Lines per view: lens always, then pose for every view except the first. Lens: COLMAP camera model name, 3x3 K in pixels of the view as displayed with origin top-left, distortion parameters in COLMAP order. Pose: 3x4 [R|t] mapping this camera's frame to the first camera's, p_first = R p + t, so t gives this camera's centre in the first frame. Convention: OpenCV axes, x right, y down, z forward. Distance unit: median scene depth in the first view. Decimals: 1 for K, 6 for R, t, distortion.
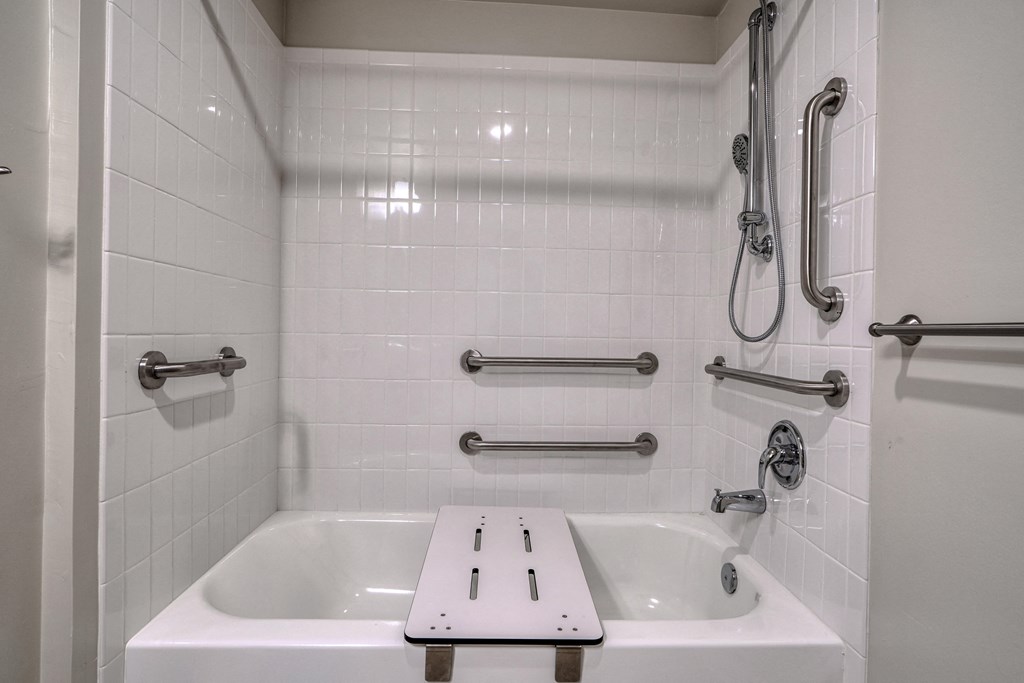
lens RADIAL K [[458.7, 0, 512.0], [0, 458.7, 341.5], [0, 0, 1]] dist [-0.048382, 0.000145]
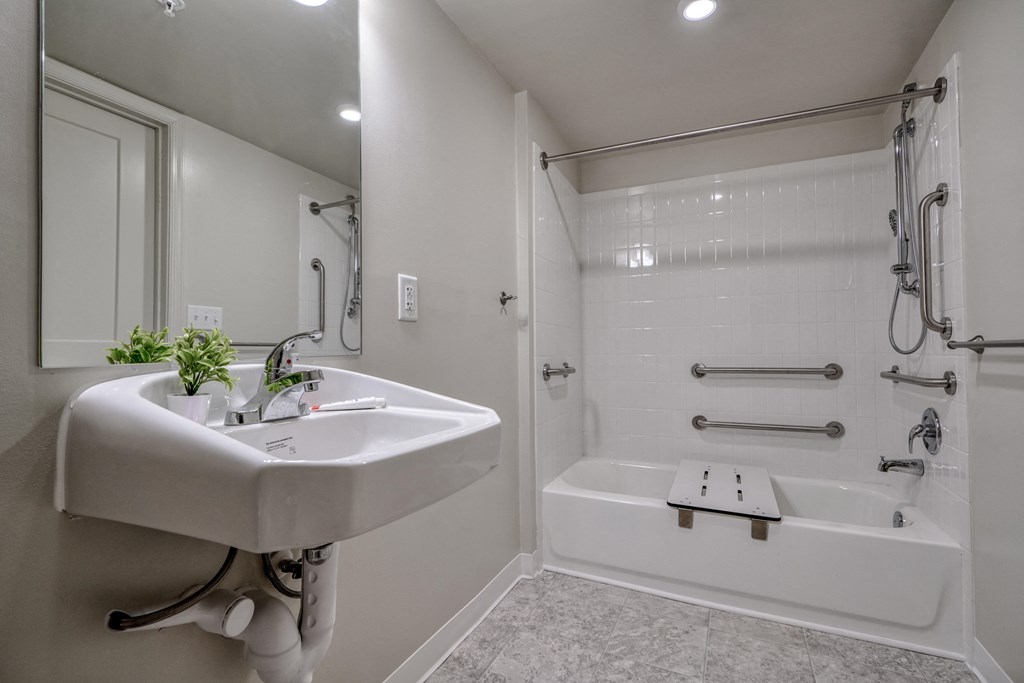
lens RADIAL K [[457.3, 0, 515.0], [0, 457.3, 341.0], [0, 0, 1]] dist [-0.008054, 0.000770]
pose [[0.892646, -0.033680, -0.449498, 0.073702], [0.012710, 0.998689, -0.049589, 0.015578], [0.450579, 0.038552, 0.891904, -0.882729]]
